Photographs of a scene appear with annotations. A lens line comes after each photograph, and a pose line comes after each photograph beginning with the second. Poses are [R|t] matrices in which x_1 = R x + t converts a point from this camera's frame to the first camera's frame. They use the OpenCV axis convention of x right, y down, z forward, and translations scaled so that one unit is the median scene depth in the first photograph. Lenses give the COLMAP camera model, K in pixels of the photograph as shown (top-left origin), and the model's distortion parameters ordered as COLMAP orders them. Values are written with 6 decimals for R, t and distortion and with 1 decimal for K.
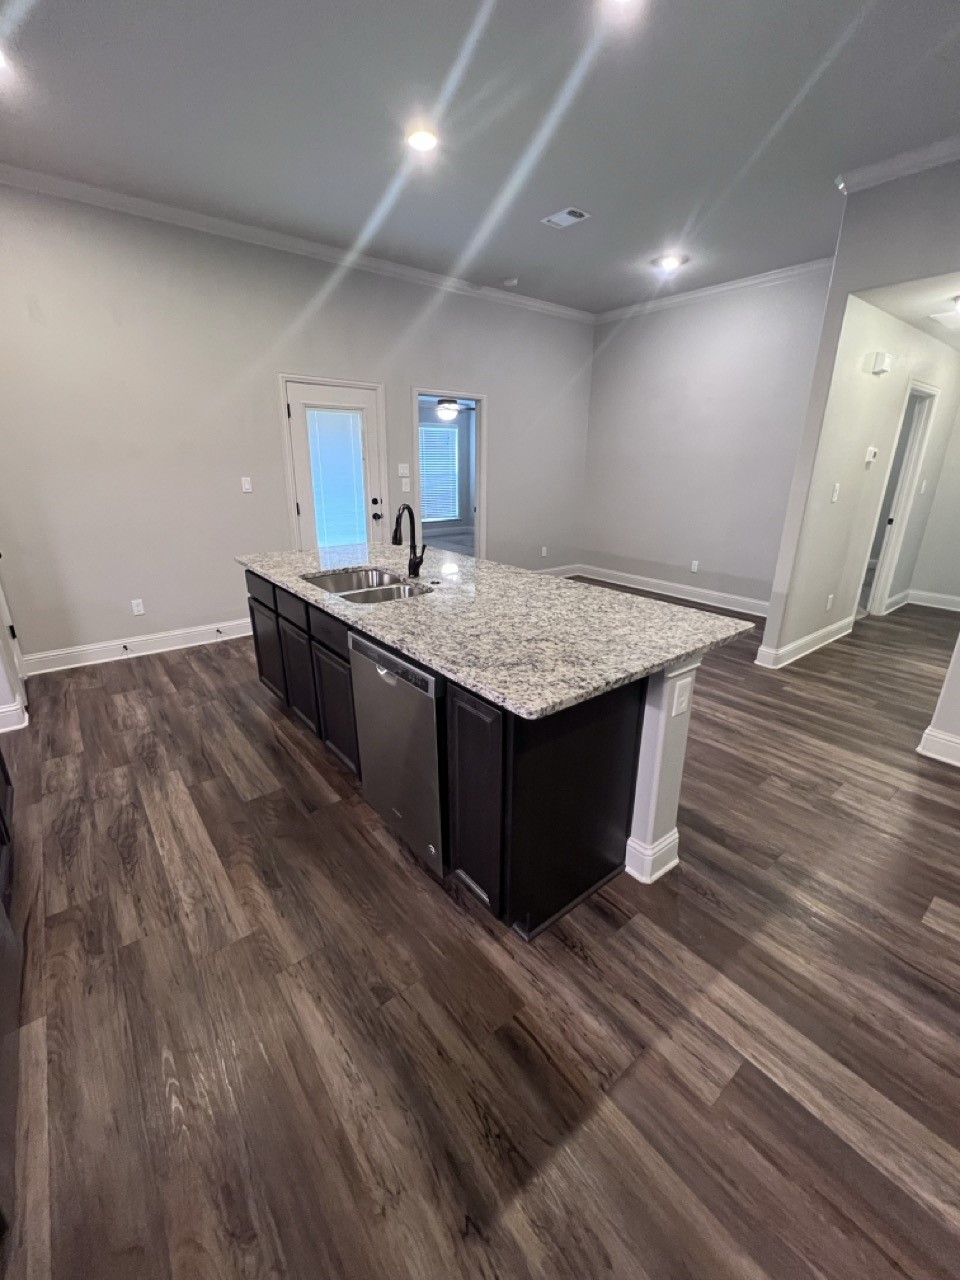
lens RADIAL K [[527.5, 0, 483.3], [0, 527.5, 635.3], [0, 0, 1]] dist [-0.001790, -0.000303]
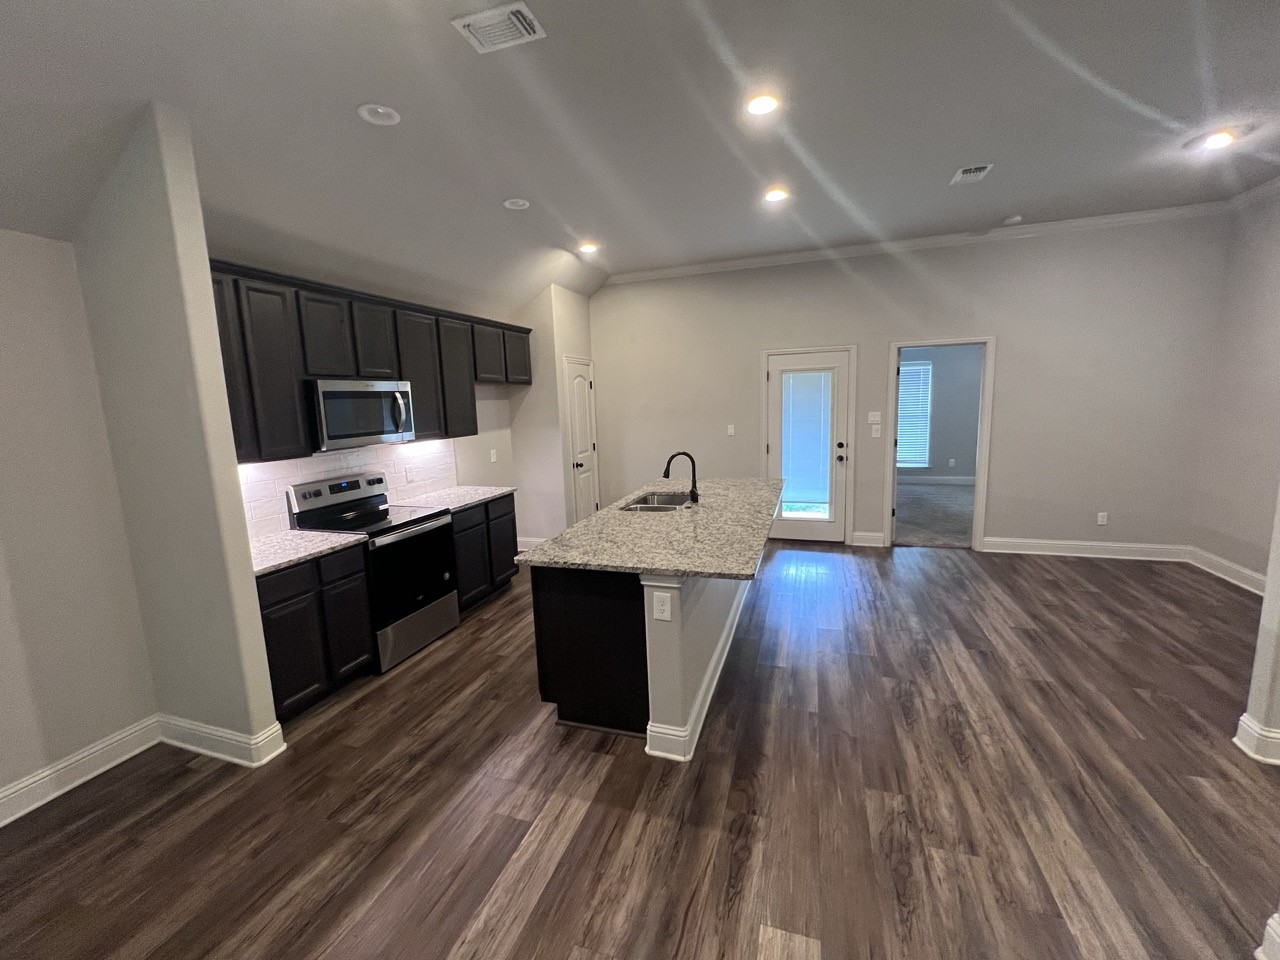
lens RADIAL K [[527.5, 0, 632.7], [0, 527.5, 477.1], [0, 0, 1]] dist [-0.001790, -0.000303]
pose [[0.536174, 0.092871, -0.838983, 0.664909], [-0.228411, 0.972812, -0.038287, -0.061451], [0.812617, 0.212161, 0.542809, 0.072294]]
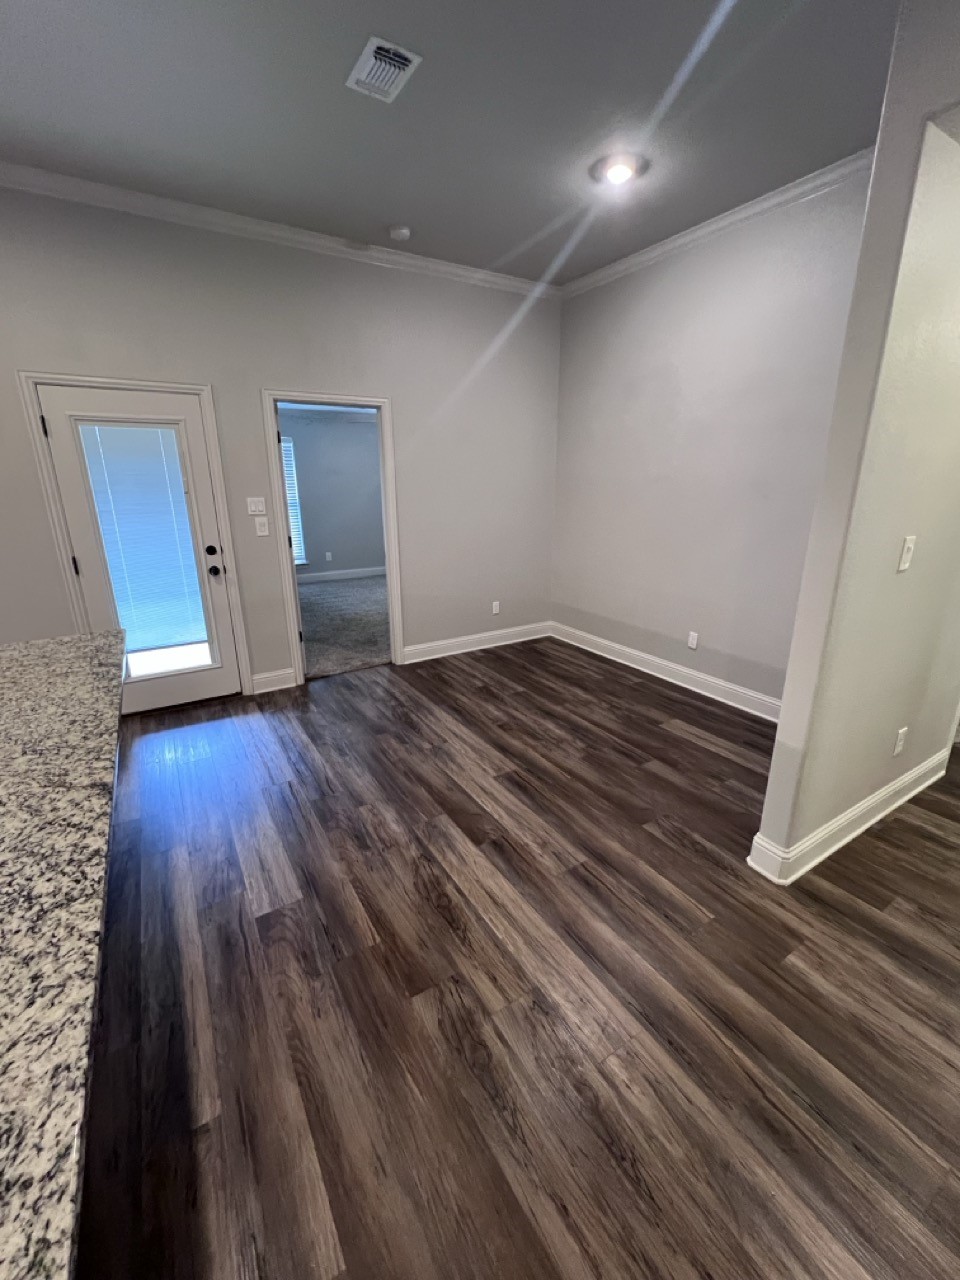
lens RADIAL K [[527.5, 0, 483.4], [0, 527.5, 635.7], [0, 0, 1]] dist [-0.001790, -0.000303]
pose [[0.993038, 0.019689, -0.116133, 0.325531], [-0.023337, 0.999273, -0.030137, -0.168019], [0.115455, 0.032638, 0.992776, 0.453086]]
